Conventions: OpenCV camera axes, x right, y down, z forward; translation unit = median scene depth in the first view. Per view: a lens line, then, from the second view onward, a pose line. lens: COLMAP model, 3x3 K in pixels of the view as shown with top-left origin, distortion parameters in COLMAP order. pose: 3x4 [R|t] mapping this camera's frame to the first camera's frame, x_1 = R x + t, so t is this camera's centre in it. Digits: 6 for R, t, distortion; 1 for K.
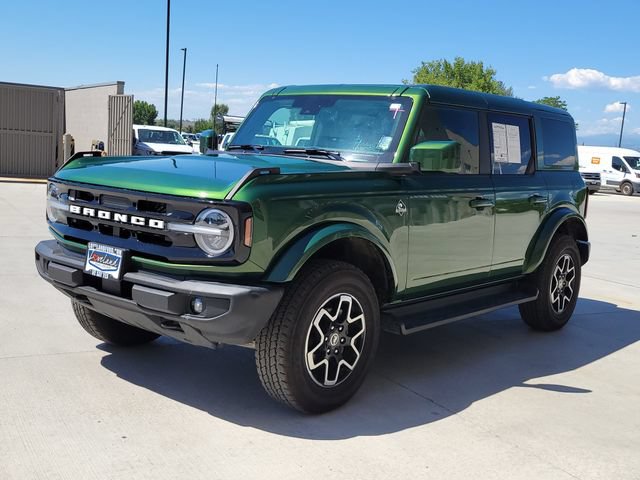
lens RADIAL K [[761.4, 0, 320.0], [0, 761.4, 240.0], [0, 0, 1]] dist [0.031658, 0.020323]
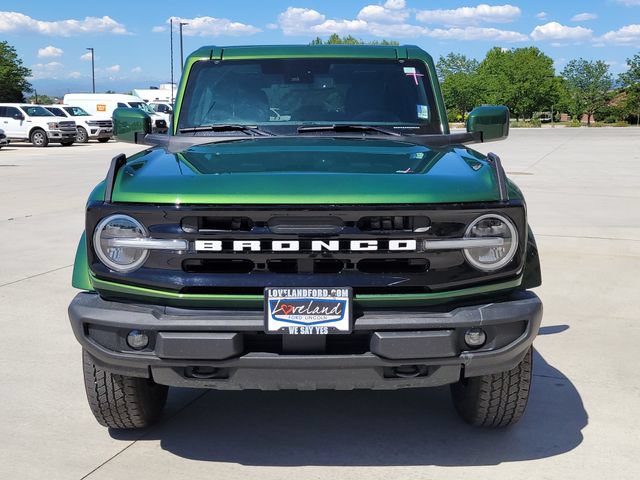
lens RADIAL K [[761.4, 0, 320.0], [0, 761.4, 240.0], [0, 0, 1]] dist [0.031658, 0.020323]
pose [[0.767482, -0.173150, 0.617244, -0.698554], [0.130316, 0.984869, 0.114242, -0.115413], [-0.627686, -0.007242, 0.778433, 0.453460]]
